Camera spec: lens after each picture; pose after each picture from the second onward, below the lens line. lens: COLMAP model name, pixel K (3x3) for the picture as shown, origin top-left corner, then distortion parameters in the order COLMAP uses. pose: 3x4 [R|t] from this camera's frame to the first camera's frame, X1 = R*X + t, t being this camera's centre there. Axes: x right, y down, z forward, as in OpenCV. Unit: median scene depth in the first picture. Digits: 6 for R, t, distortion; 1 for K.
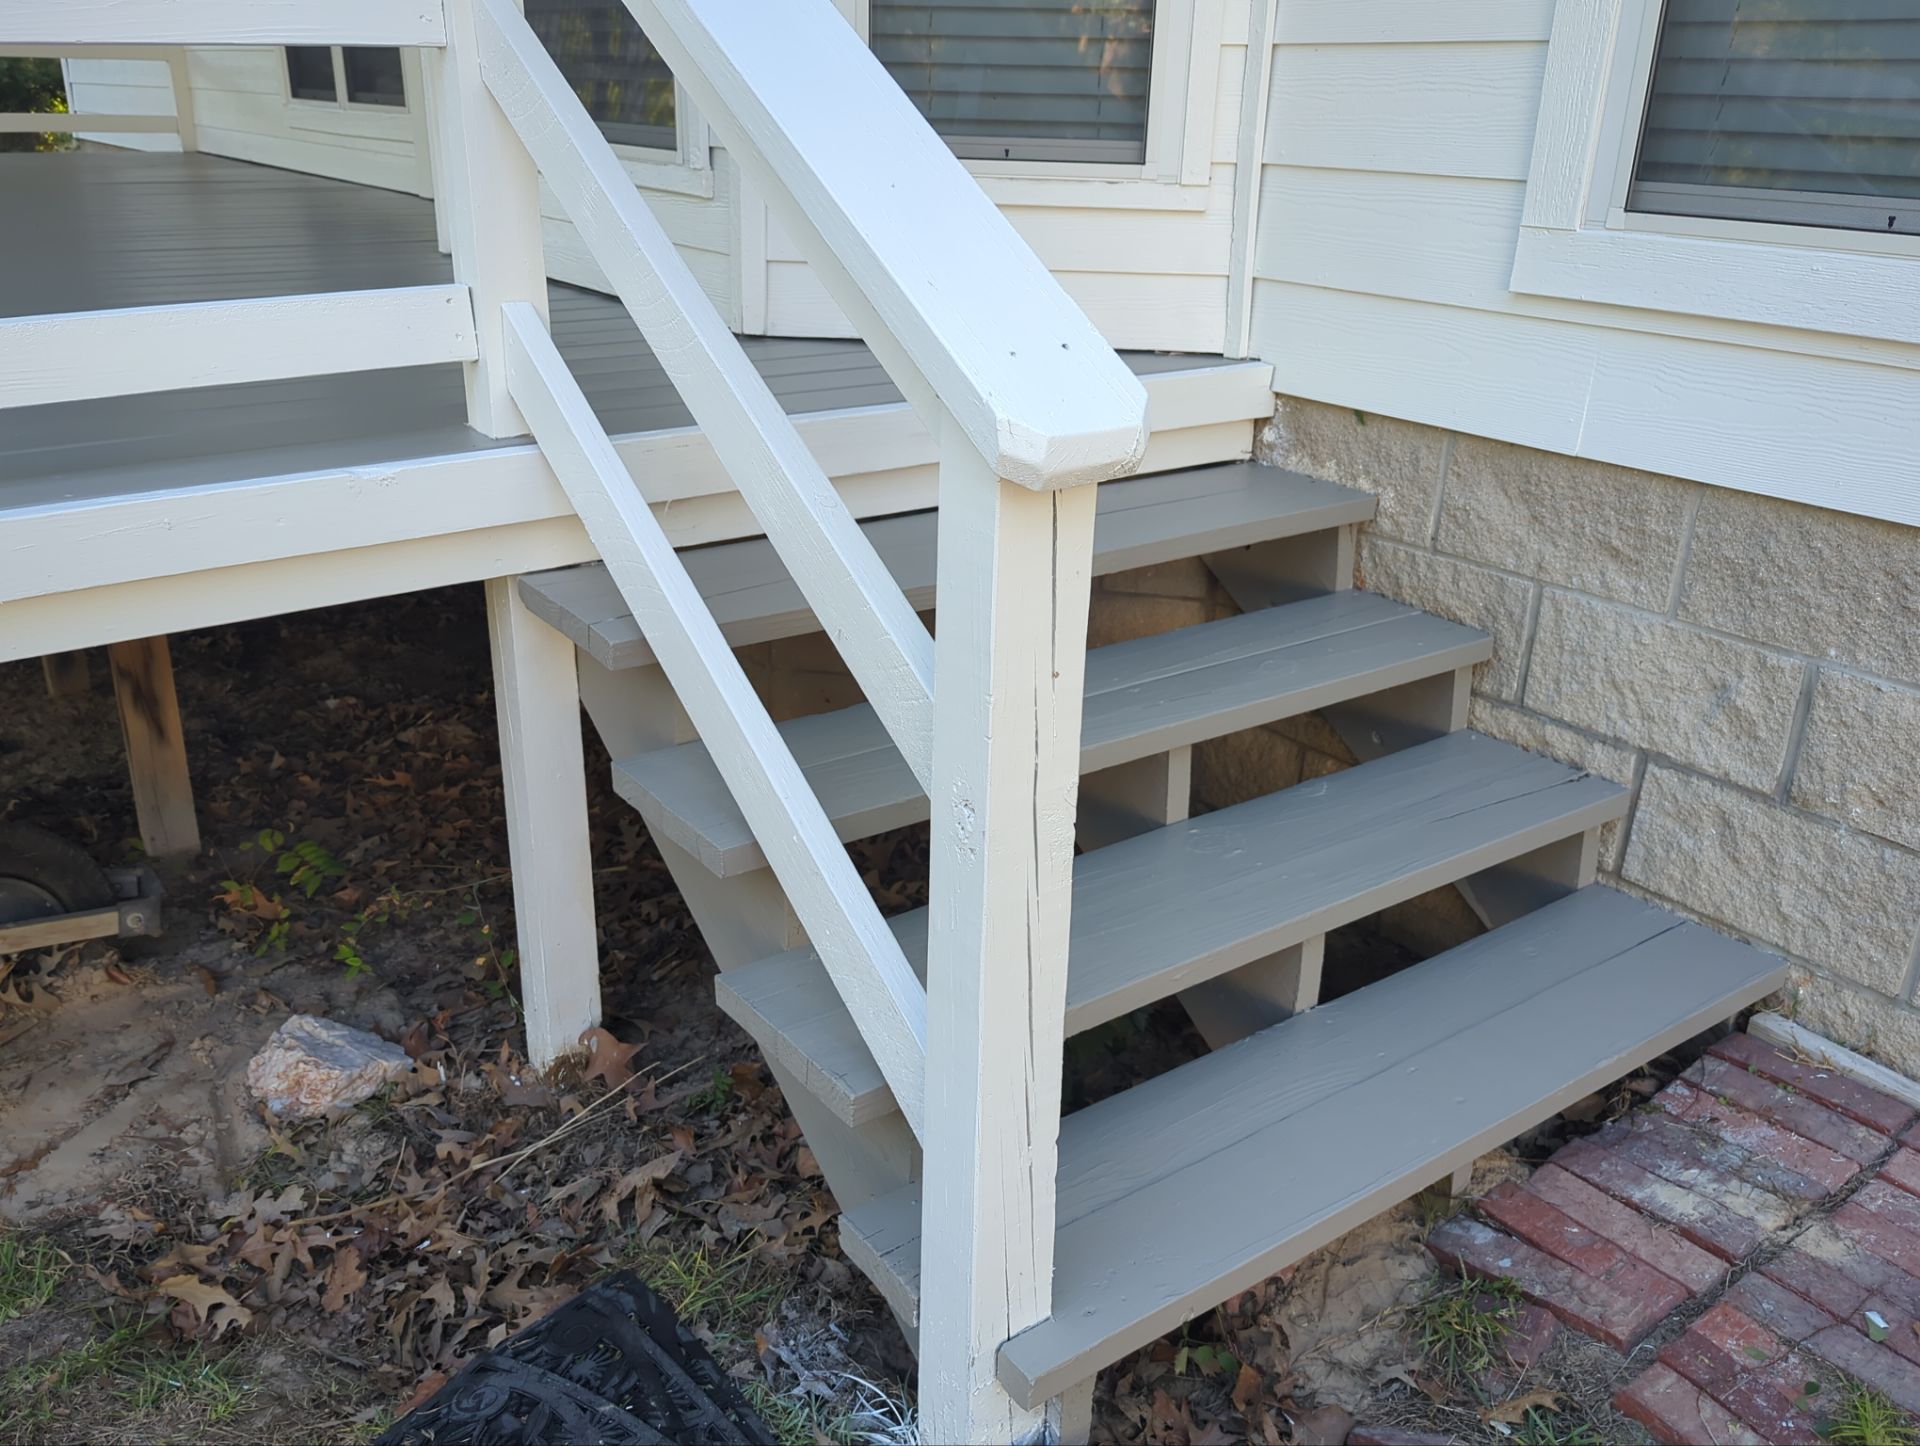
lens RADIAL K [[1561.3, 0, 937.1], [0, 1561.3, 721.8], [0, 0, 1]] dist [0.075802, -0.083604]
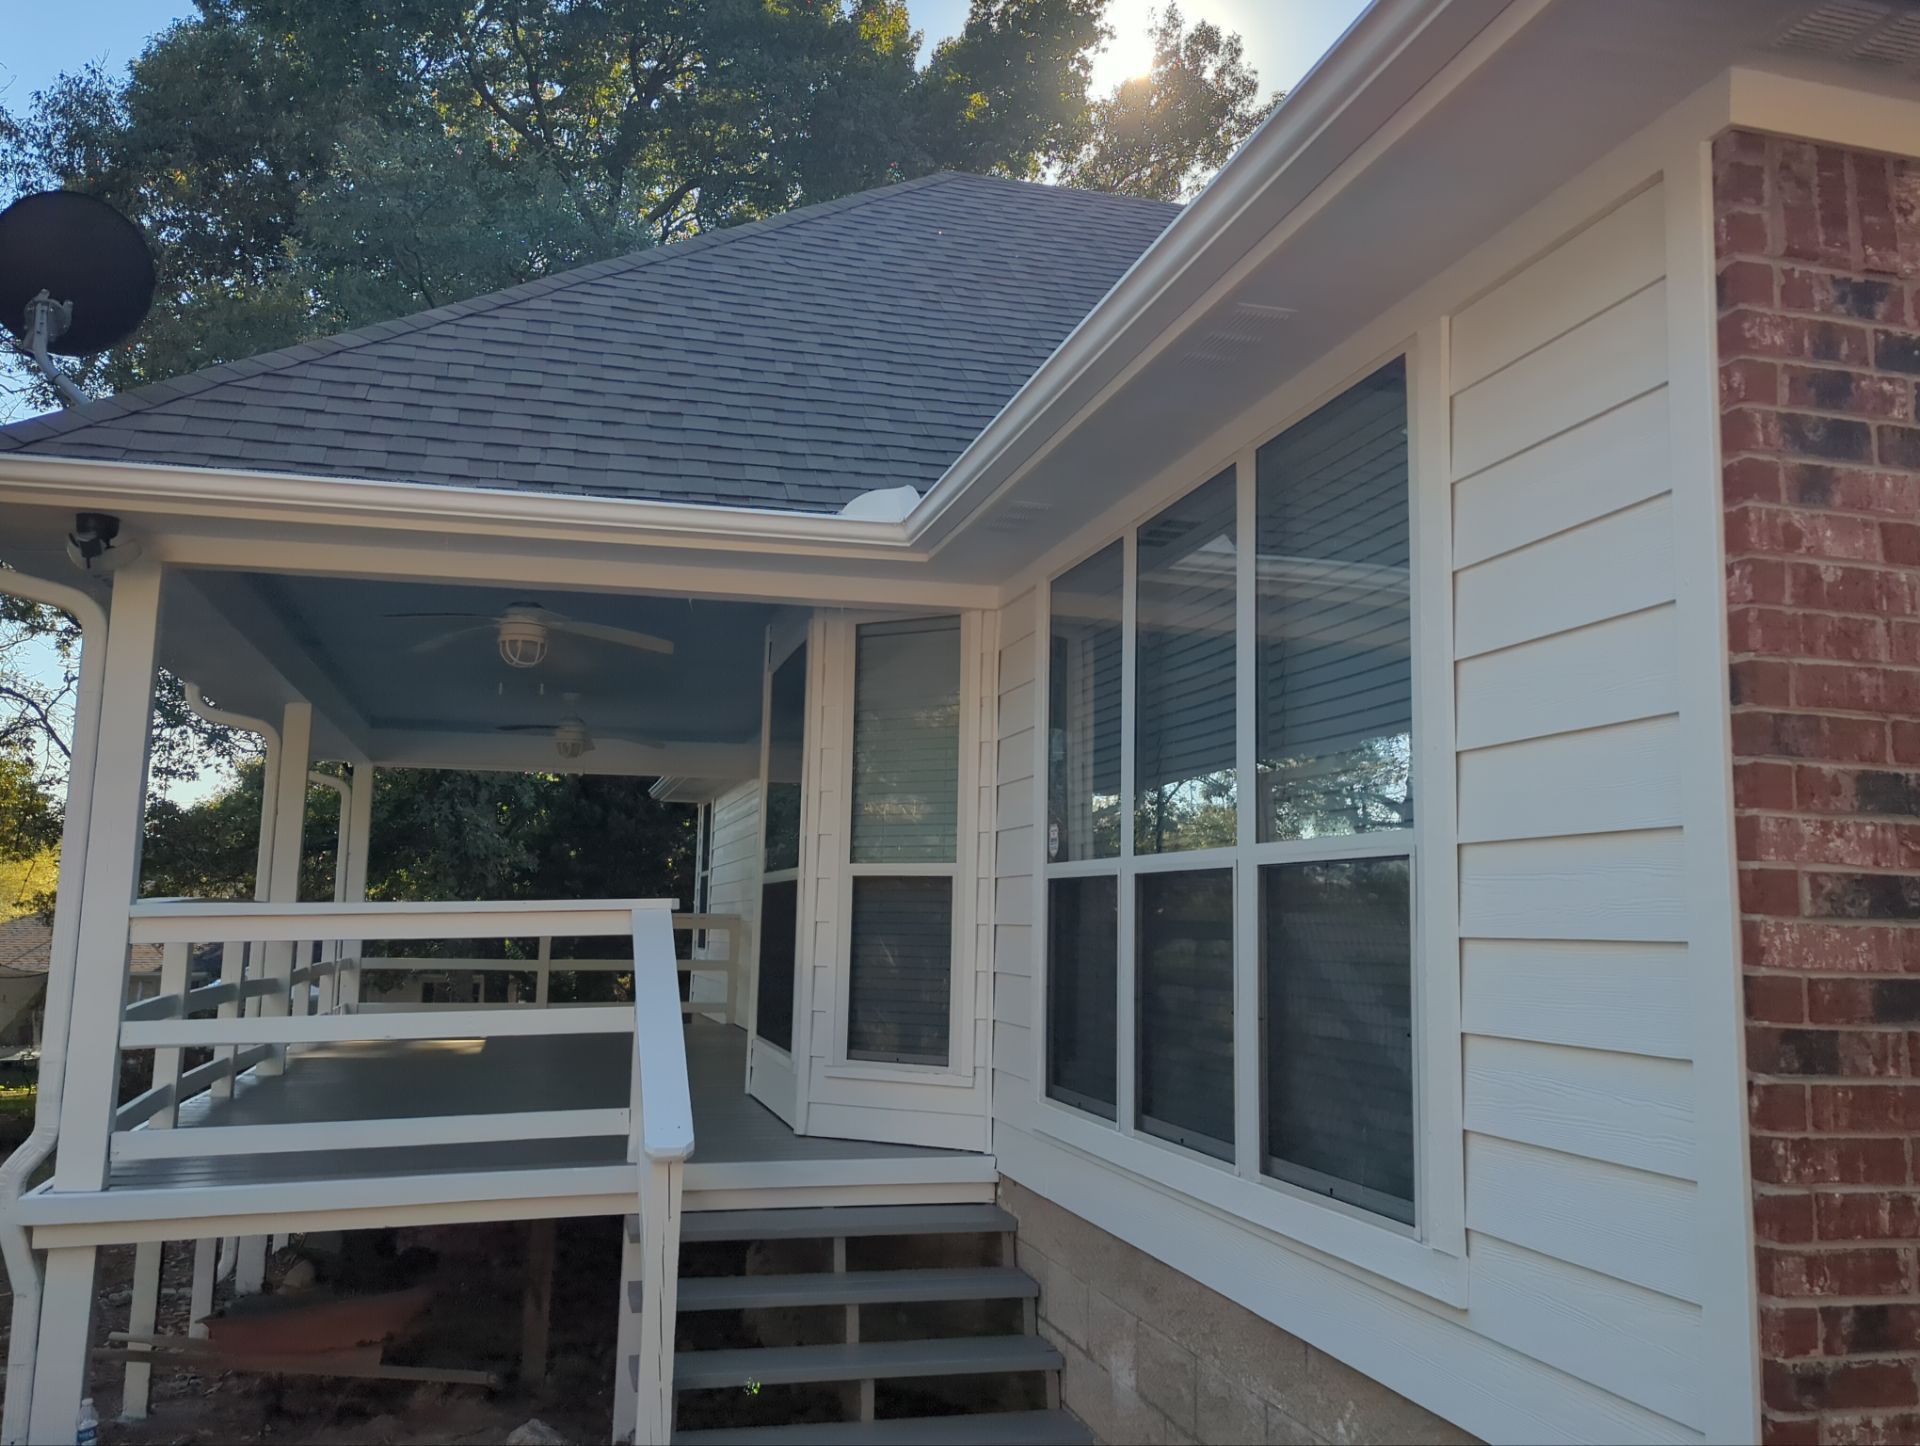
lens RADIAL K [[1541.8, 0, 960.0], [0, 1541.8, 723.0], [0, 0, 1]] dist [0.049602, -0.001447]
pose [[0.936515, -0.046403, -0.347543, 0.980185], [-0.132993, 0.870124, -0.474549, 0.288673], [0.324426, 0.490643, 0.808713, -1.106676]]
